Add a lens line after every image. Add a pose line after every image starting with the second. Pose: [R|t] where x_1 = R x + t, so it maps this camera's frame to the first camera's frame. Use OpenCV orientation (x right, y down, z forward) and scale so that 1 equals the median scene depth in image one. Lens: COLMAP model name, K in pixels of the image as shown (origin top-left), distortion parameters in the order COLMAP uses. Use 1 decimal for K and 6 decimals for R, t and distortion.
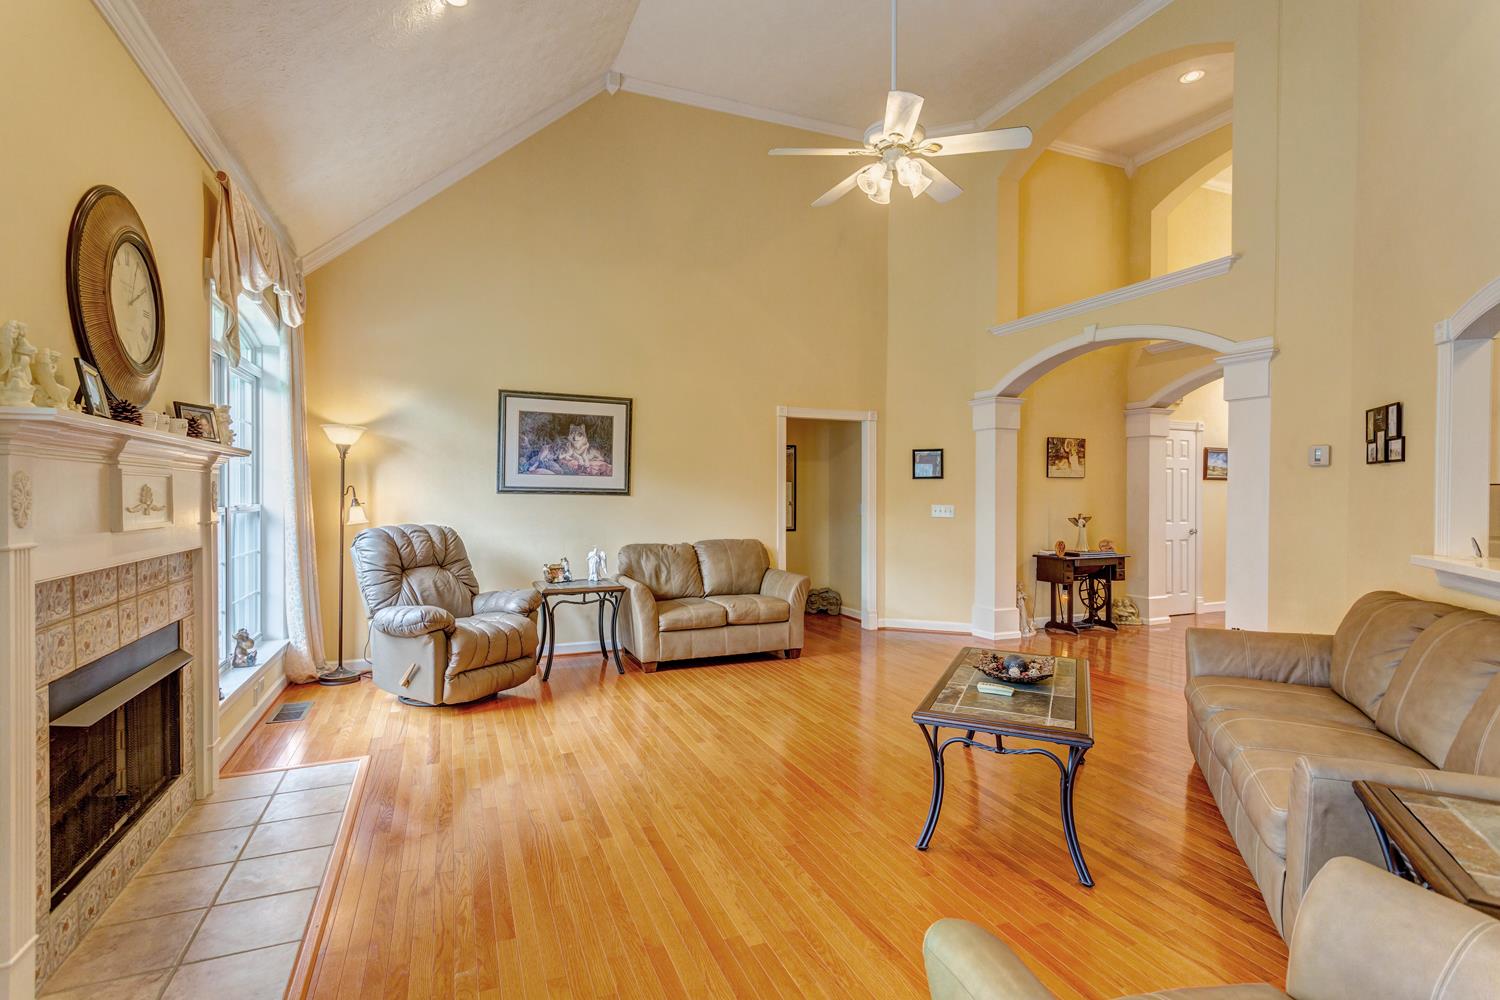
lens RADIAL K [[719.4, 0, 750.6], [0, 719.4, 491.4], [0, 0, 1]] dist [0.012821, -0.000199]
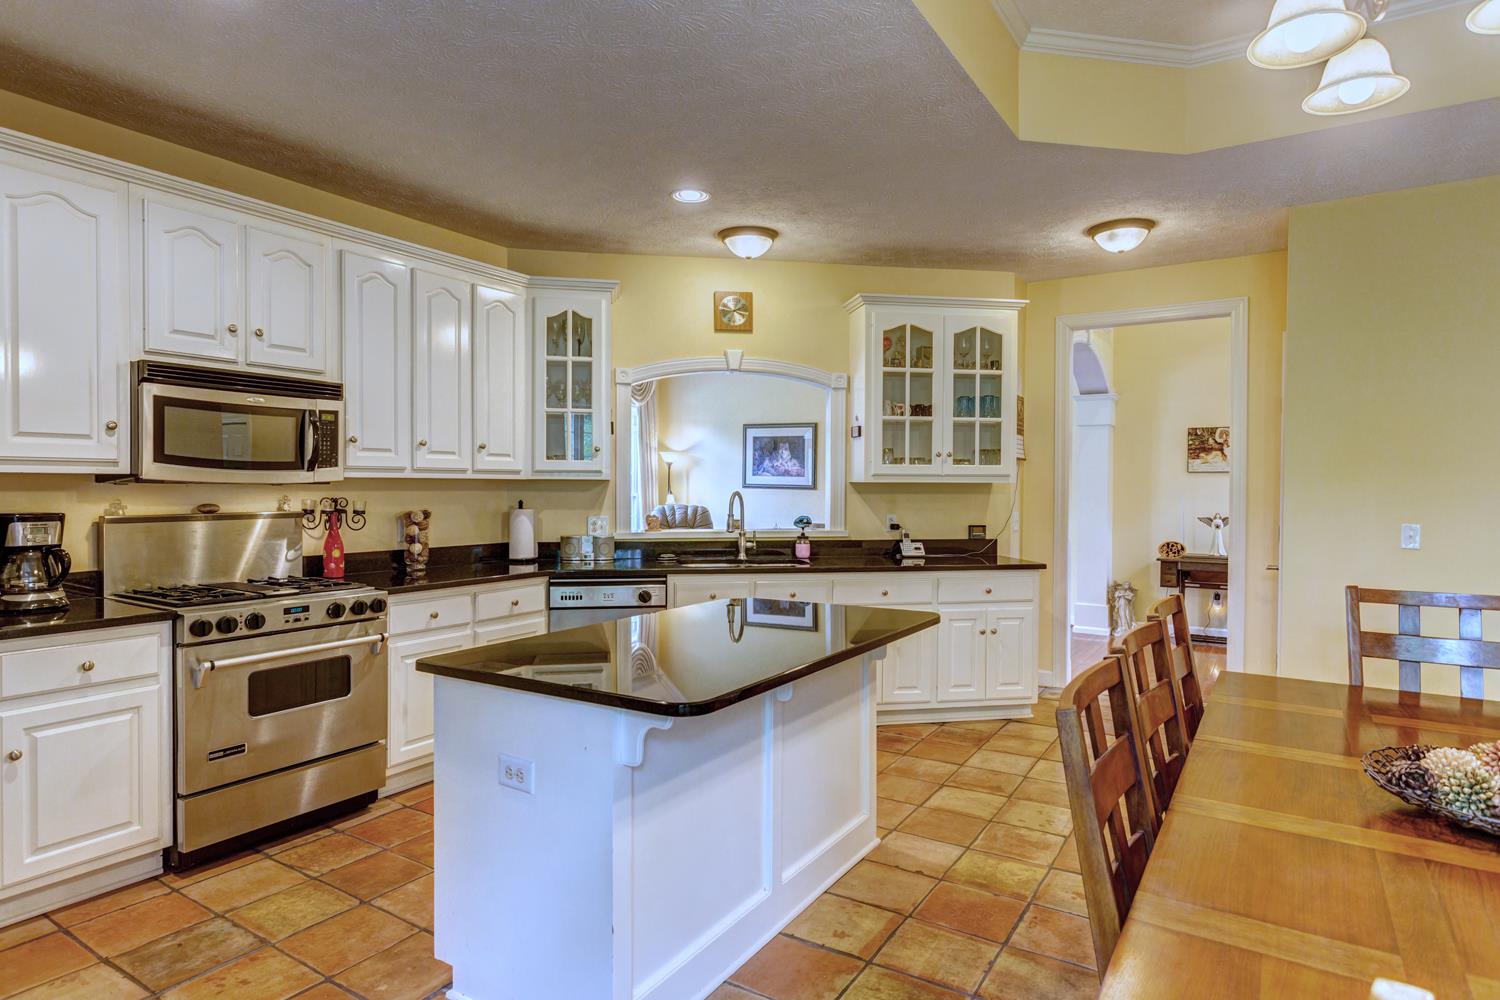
lens RADIAL K [[821.0, 0, 754.2], [0, 821.0, 498.3], [0, 0, 1]] dist [-0.002906, 0.001169]
pose [[0.568083, 0.010979, -0.822898, 1.140442], [-0.007067, 0.999939, 0.008463, 0.009700], [0.822941, 0.001008, 0.568126, -0.036960]]
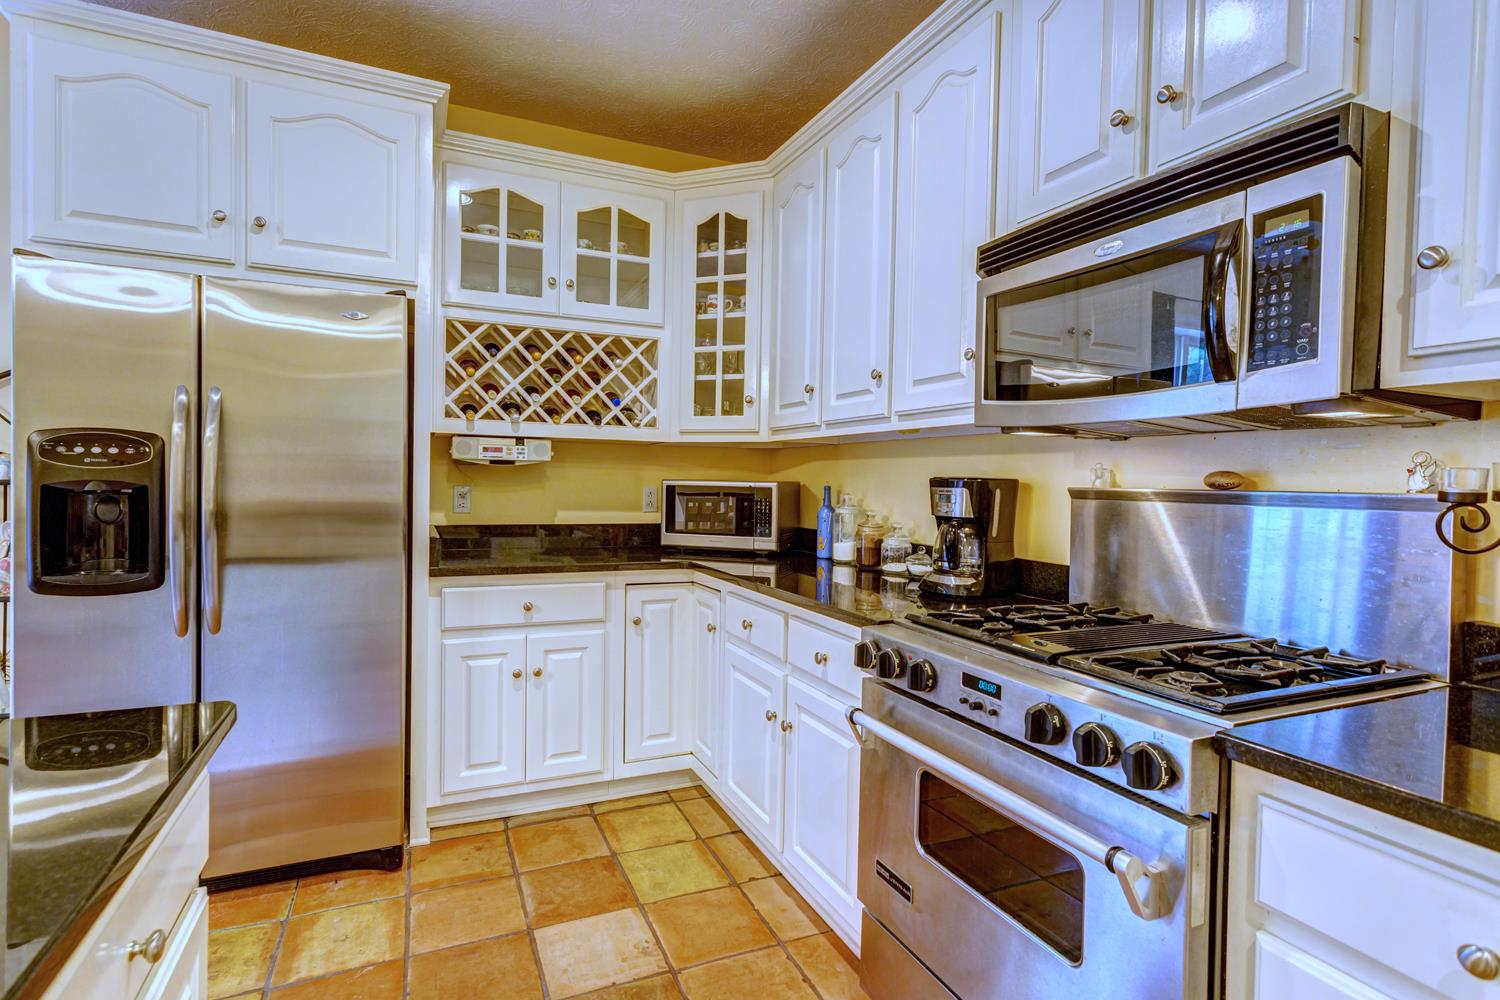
lens RADIAL K [[719.4, 0, 756.4], [0, 719.4, 496.2], [0, 0, 1]] dist [0.012821, -0.000199]
pose [[-0.998908, -0.018310, -0.042993, 0.648377], [-0.019585, 0.999375, 0.029434, 0.025259], [0.042427, 0.030244, -0.998642, 0.216602]]
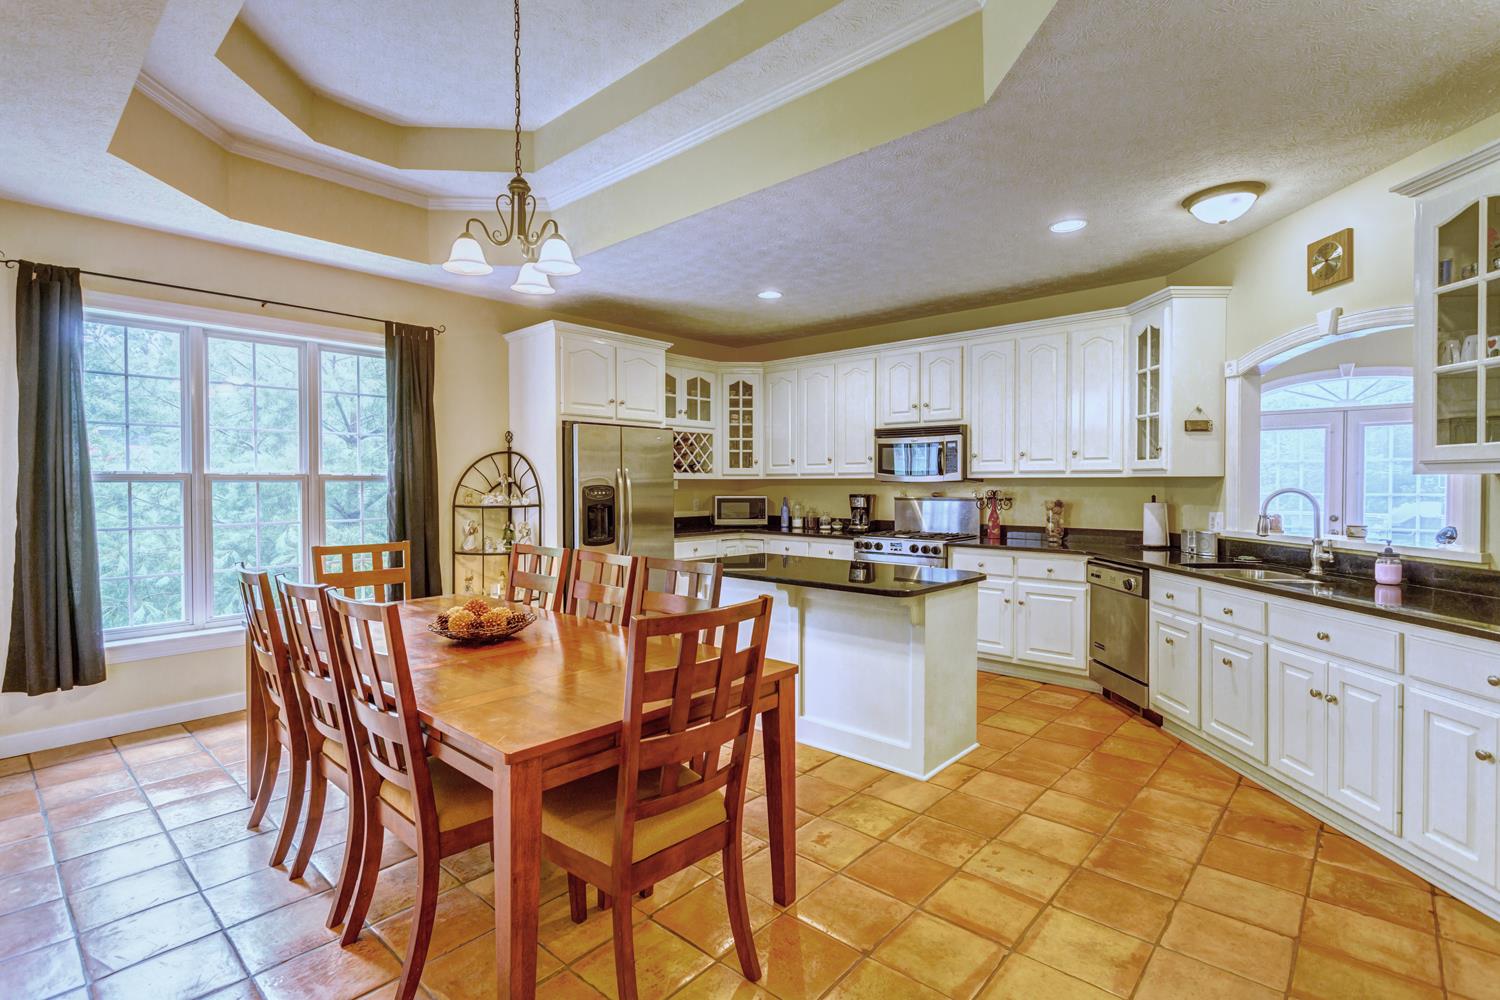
lens RADIAL K [[706.9, 0, 743.4], [0, 706.9, 491.3], [0, 0, 1]] dist [0.003568, 0.000468]
pose [[-0.902468, 0.004207, -0.430737, 1.114036], [-0.003629, 0.999843, 0.017369, 0.004007], [0.430742, 0.017239, -0.902310, 0.713584]]
